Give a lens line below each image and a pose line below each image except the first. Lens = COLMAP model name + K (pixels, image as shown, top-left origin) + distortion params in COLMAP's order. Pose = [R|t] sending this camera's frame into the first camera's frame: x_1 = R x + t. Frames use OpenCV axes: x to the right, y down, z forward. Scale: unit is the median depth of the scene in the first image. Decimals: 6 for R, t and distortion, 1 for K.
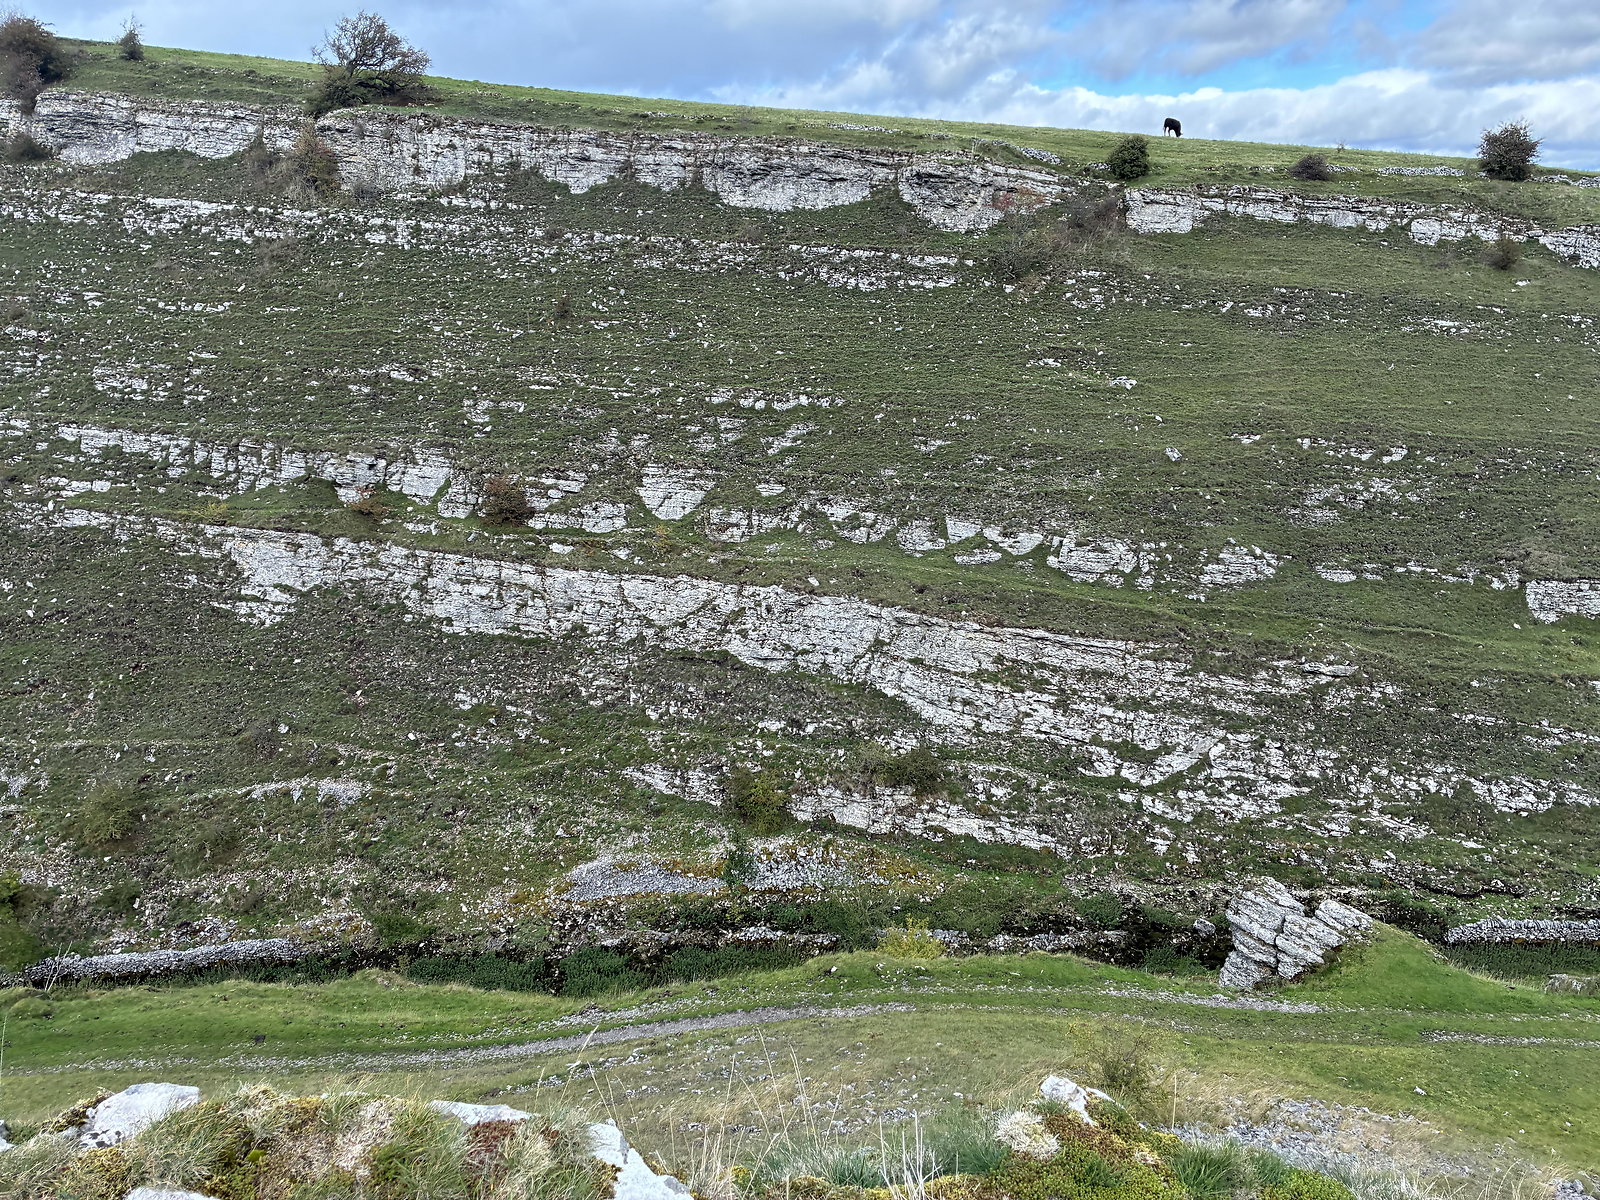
lens RADIAL K [[1207.1, 0, 794.8], [0, 1207.1, 591.0], [0, 0, 1]] dist [0.060853, -0.056666]
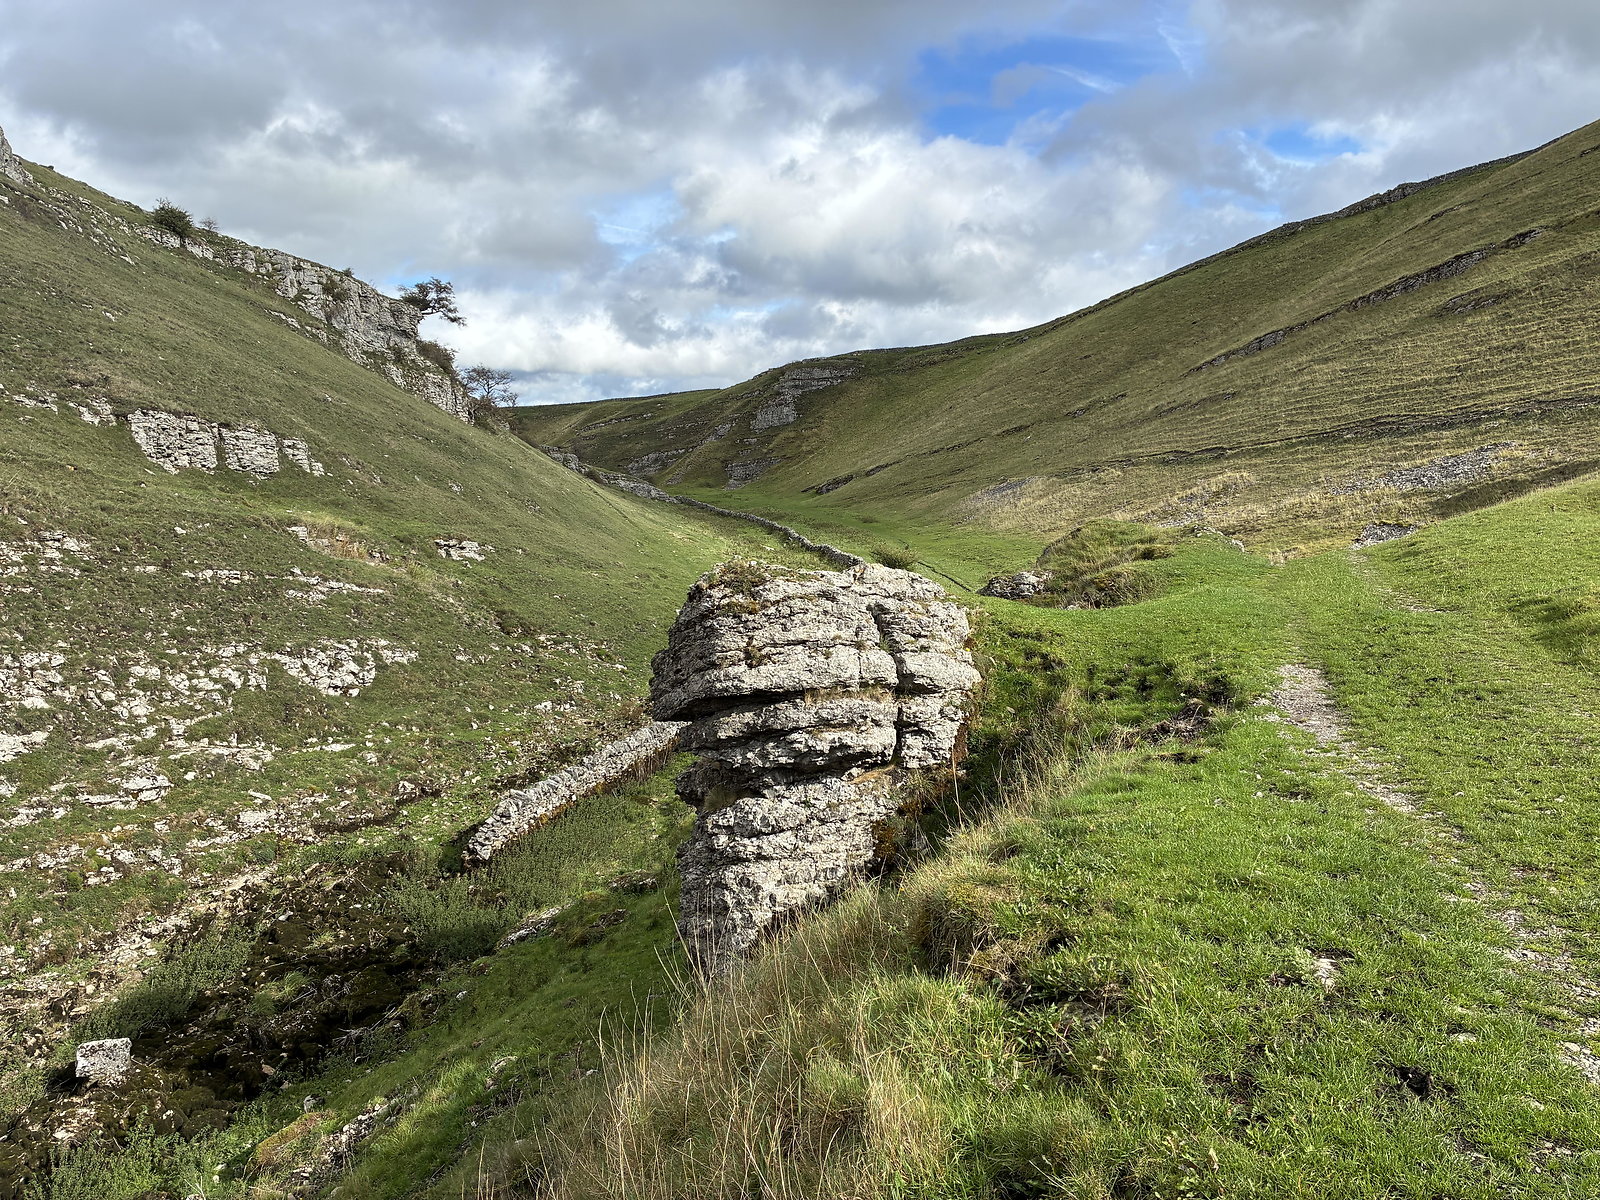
lens RADIAL K [[1207.1, 0, 808.0], [0, 1207.1, 606.8], [0, 0, 1]] dist [0.060853, -0.056666]
pose [[0.185013, -0.088007, 0.978787, 0.043097], [0.242677, 0.969229, 0.041276, 0.167367], [-0.952301, 0.229892, 0.200678, 0.639332]]
